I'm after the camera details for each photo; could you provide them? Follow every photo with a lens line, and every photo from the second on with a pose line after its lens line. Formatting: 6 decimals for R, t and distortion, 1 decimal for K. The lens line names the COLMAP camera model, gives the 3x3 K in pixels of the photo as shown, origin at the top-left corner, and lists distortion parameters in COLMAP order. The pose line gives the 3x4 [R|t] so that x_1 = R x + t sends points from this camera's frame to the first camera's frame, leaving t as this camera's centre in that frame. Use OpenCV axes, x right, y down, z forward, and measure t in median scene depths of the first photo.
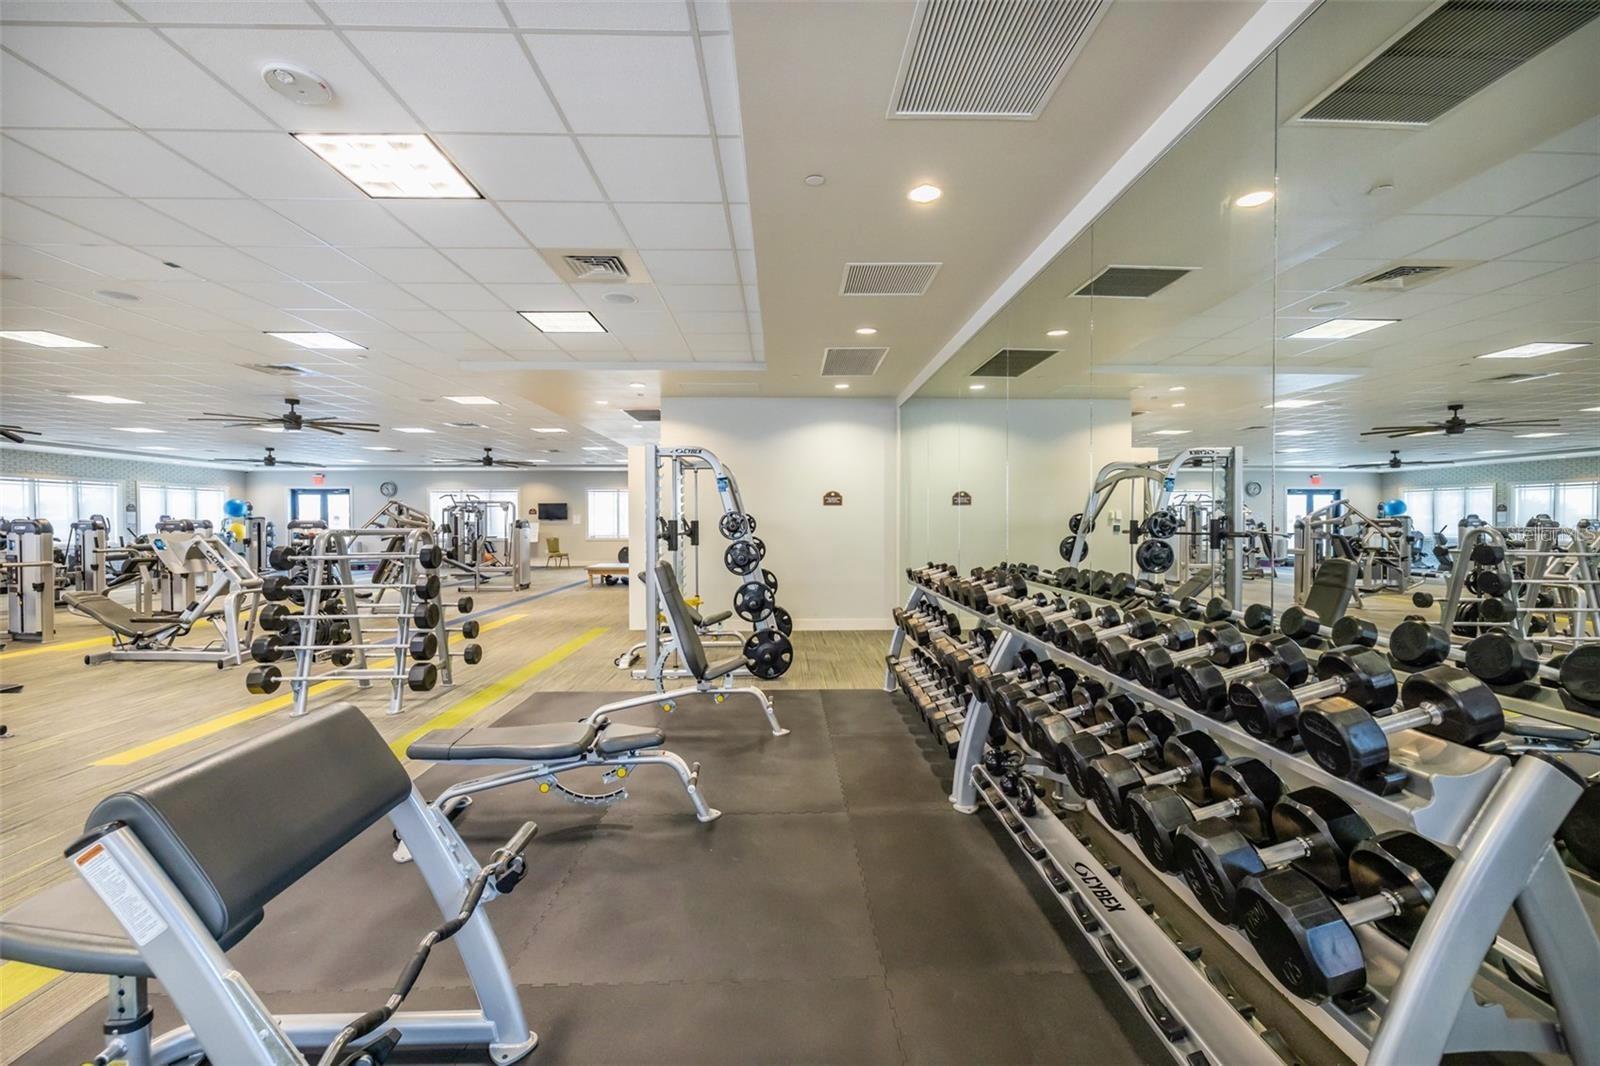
lens RADIAL K [[680.6, 0, 800.1], [0, 680.6, 530.6], [0, 0, 1]] dist [-0.000137, -0.000249]
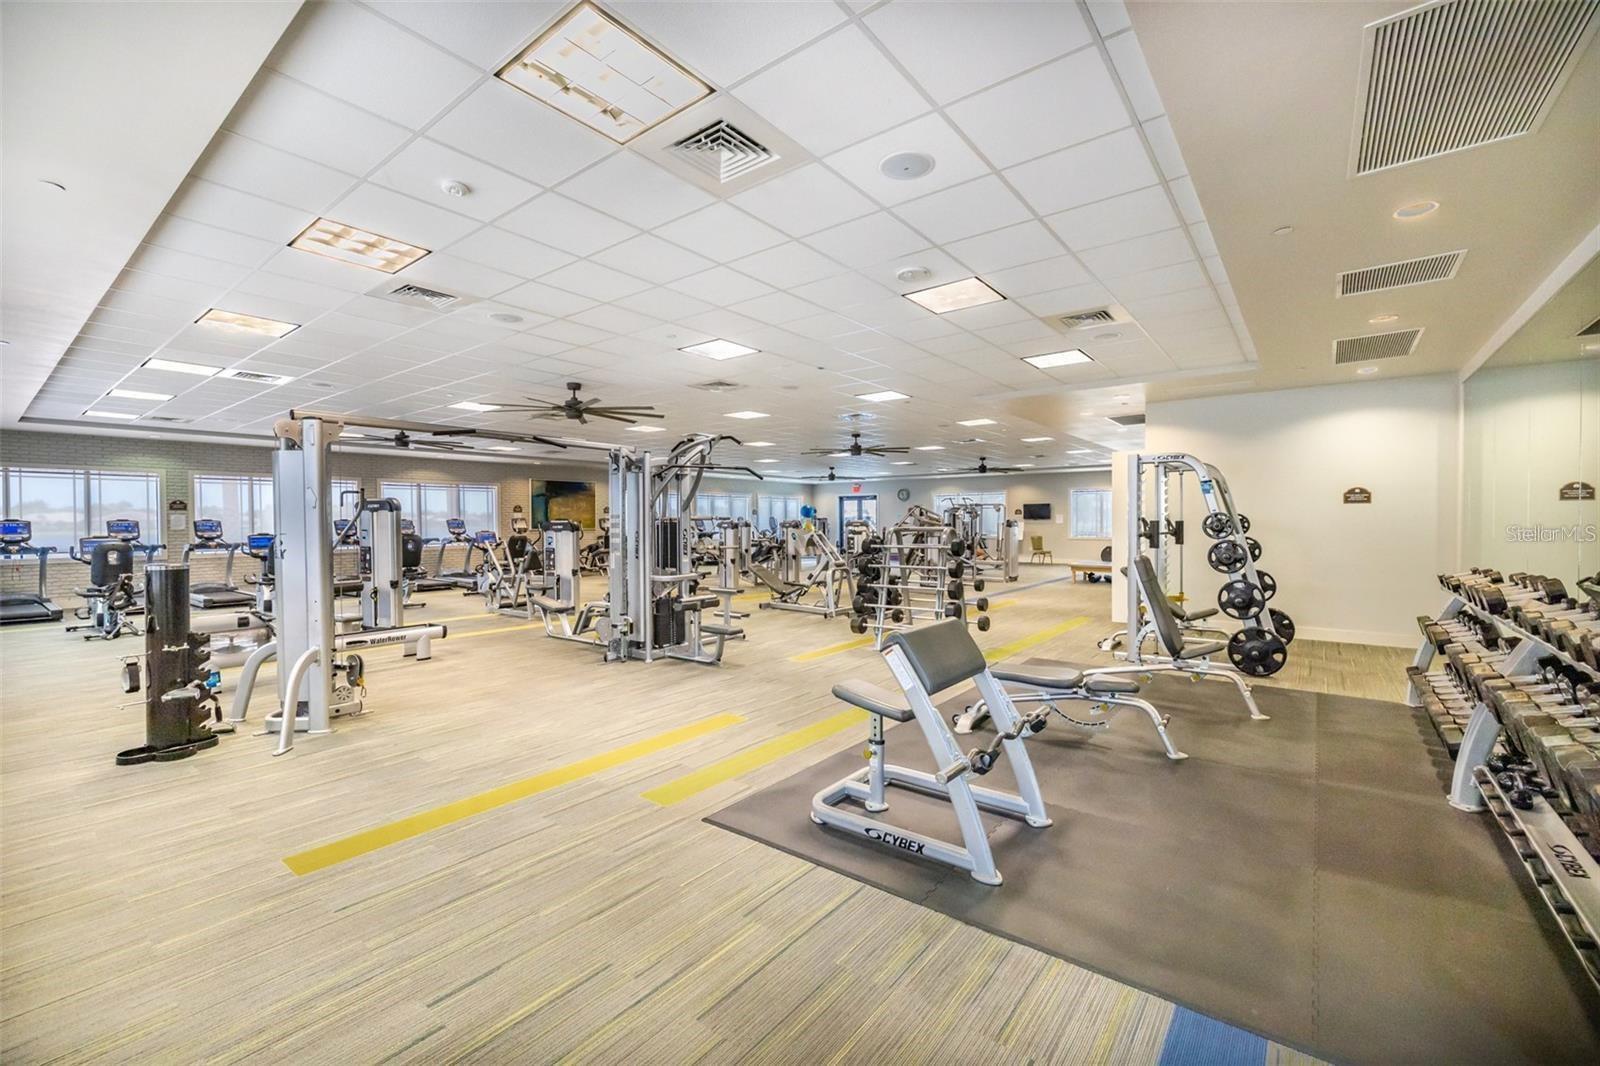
lens RADIAL K [[680.6, 0, 800.1], [0, 680.6, 530.6], [0, 0, 1]] dist [-0.000137, -0.000249]
pose [[0.779346, 0.008043, -0.626542, 0.056094], [-0.007114, 0.999967, 0.003988, 0.000670], [0.626553, 0.001349, 0.779378, -0.218438]]
